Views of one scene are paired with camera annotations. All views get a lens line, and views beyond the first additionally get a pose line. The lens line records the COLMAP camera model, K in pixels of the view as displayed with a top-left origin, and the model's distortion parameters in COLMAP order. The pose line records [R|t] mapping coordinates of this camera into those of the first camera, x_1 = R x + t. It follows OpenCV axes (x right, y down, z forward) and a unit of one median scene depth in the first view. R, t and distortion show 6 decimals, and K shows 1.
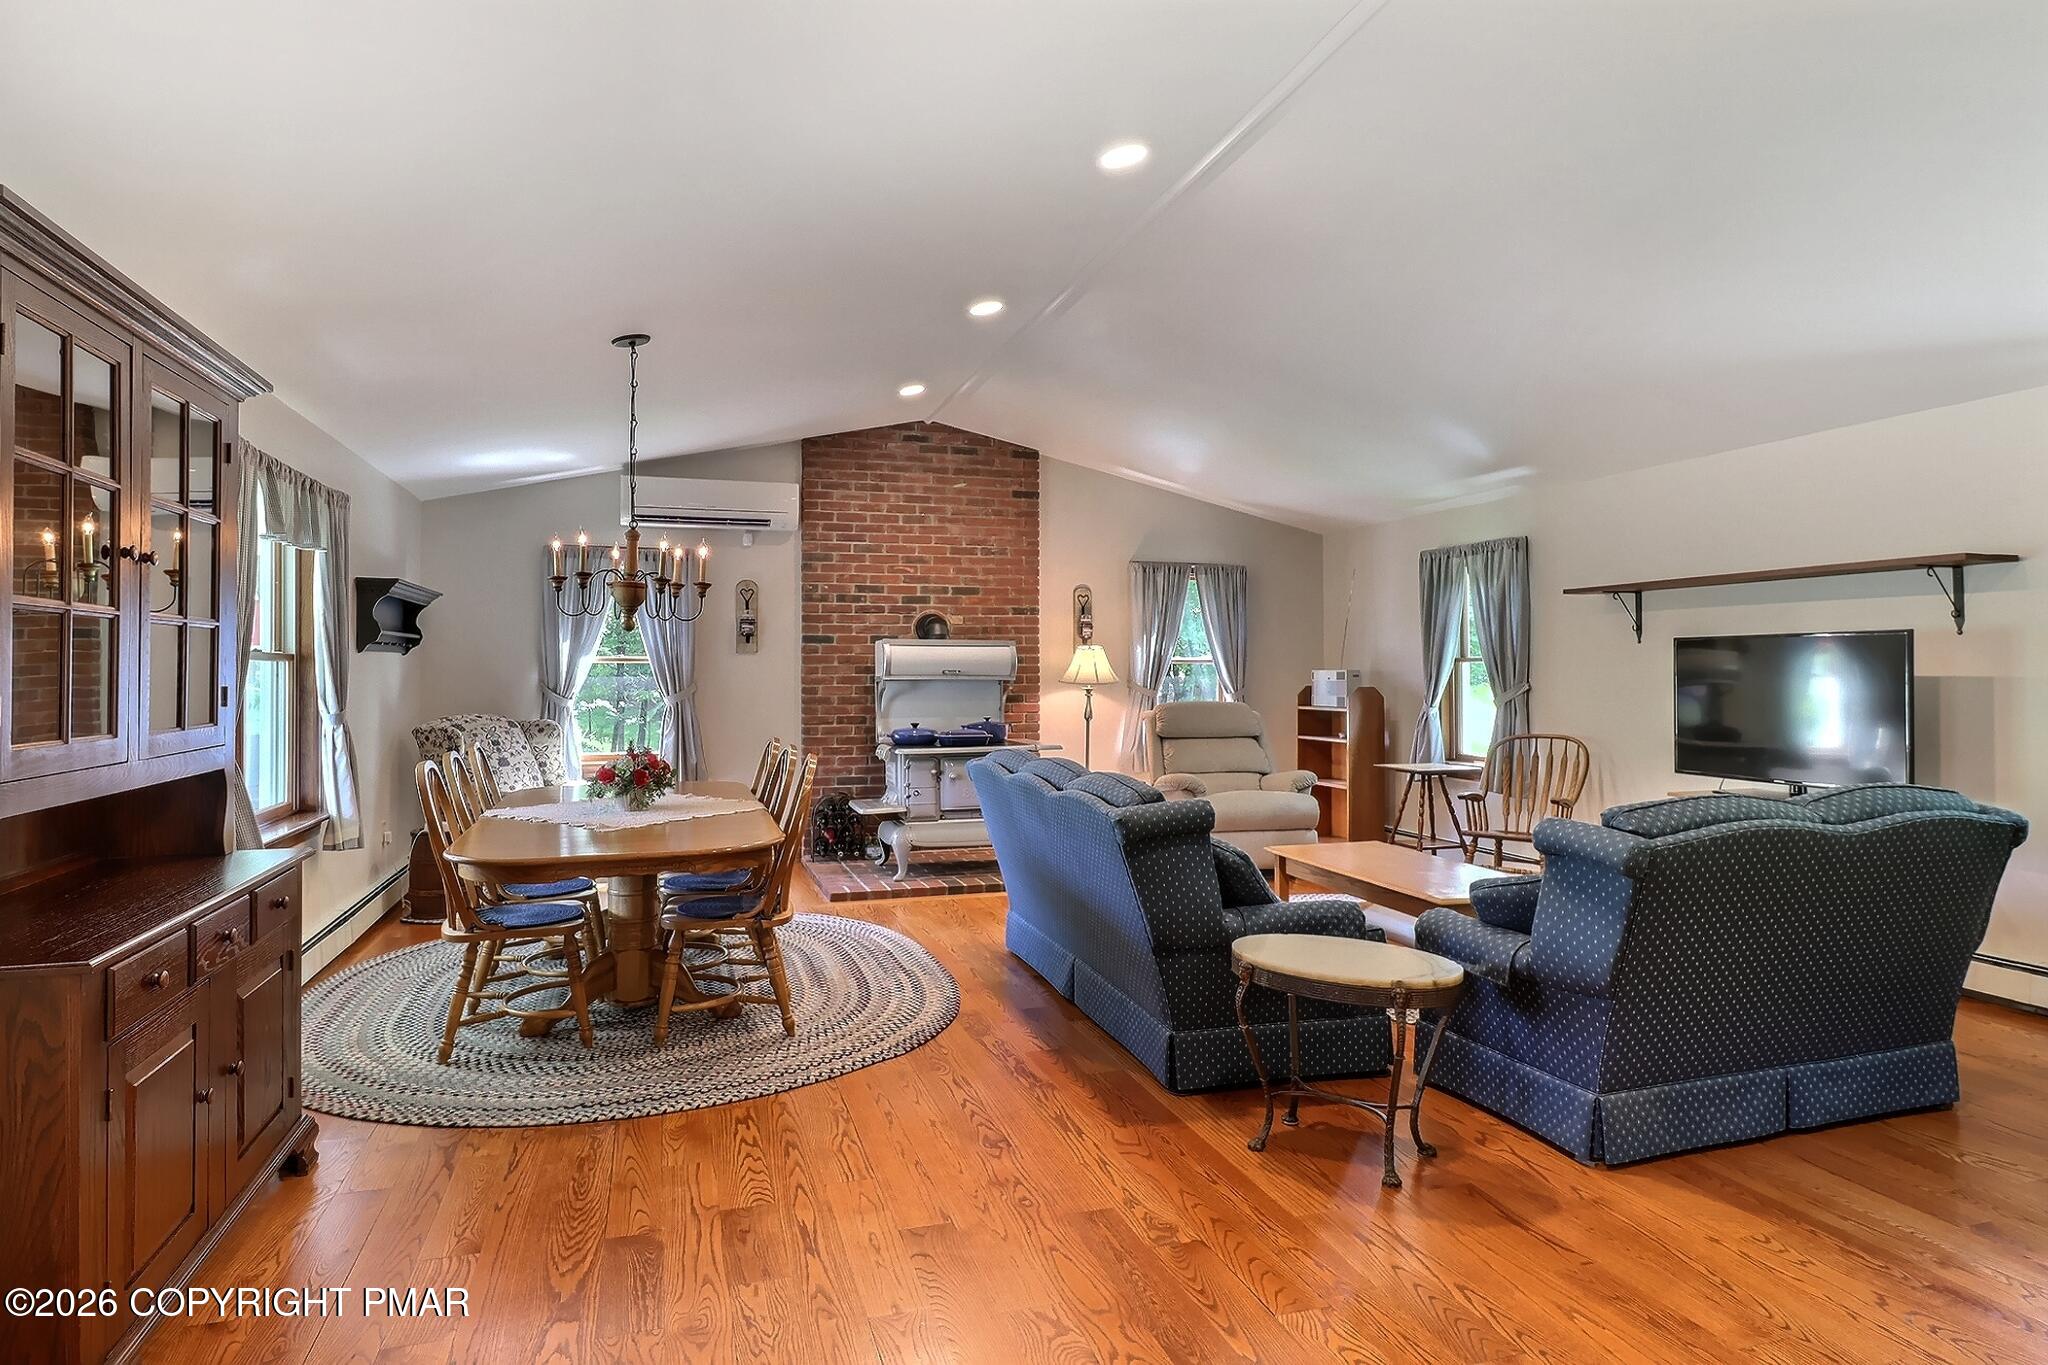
lens RADIAL K [[1200.7, 0, 1033.6], [0, 1200.7, 641.6], [0, 0, 1]] dist [-0.001571, -0.018088]
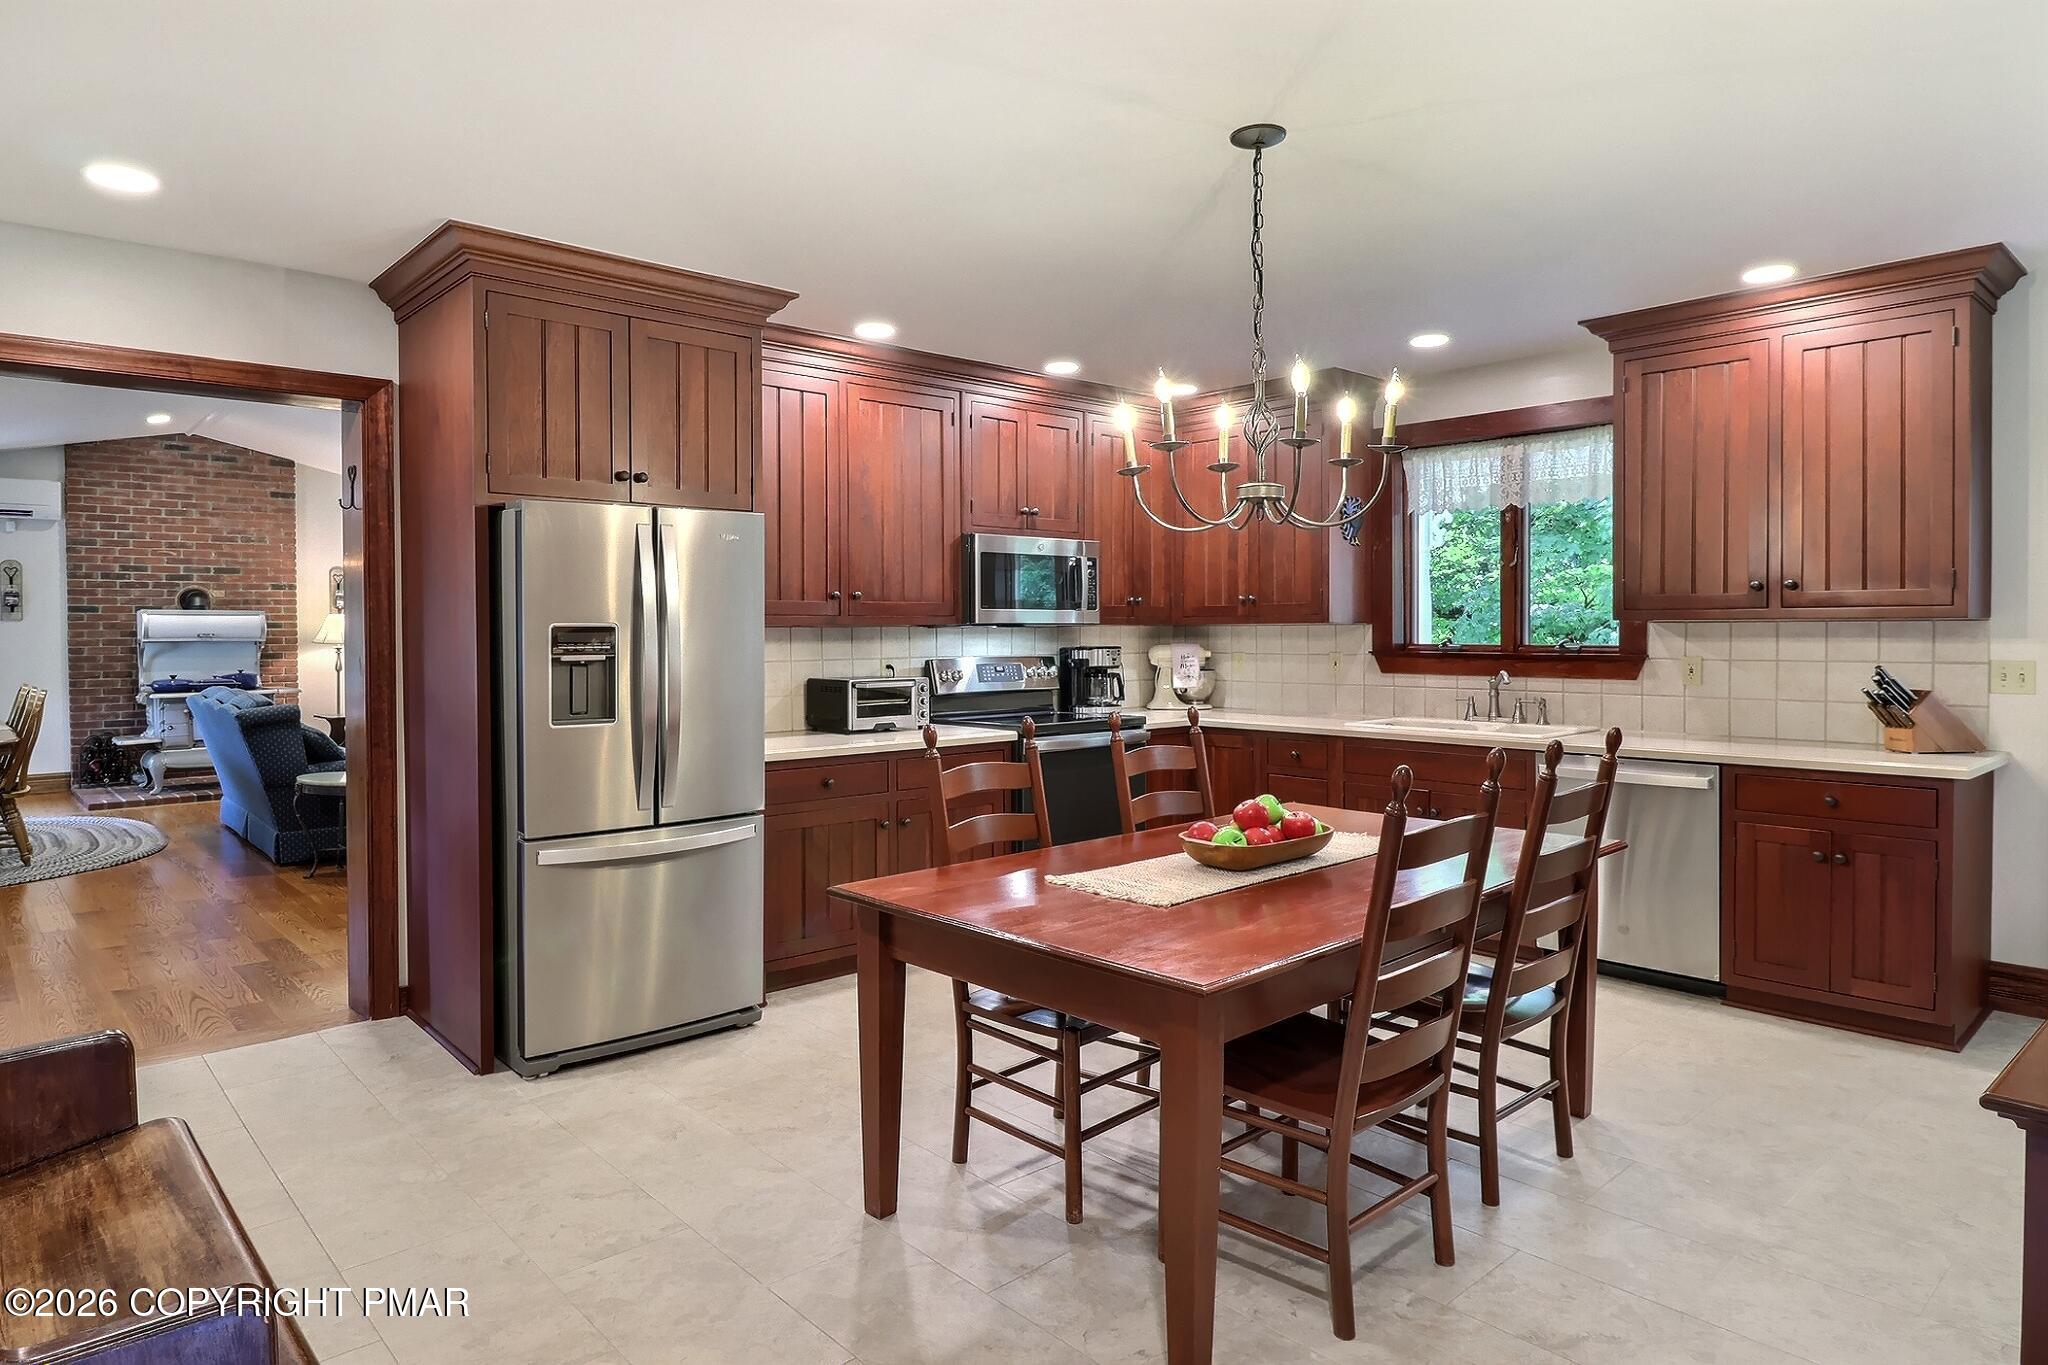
lens RADIAL K [[1200.7, 0, 1033.6], [0, 1200.7, 641.6], [0, 0, 1]] dist [-0.001571, -0.018088]
pose [[0.901393, -0.009665, 0.432893, 0.166140], [-0.004763, 0.999469, 0.032233, -0.012411], [-0.432975, -0.031117, 0.900869, -0.508440]]
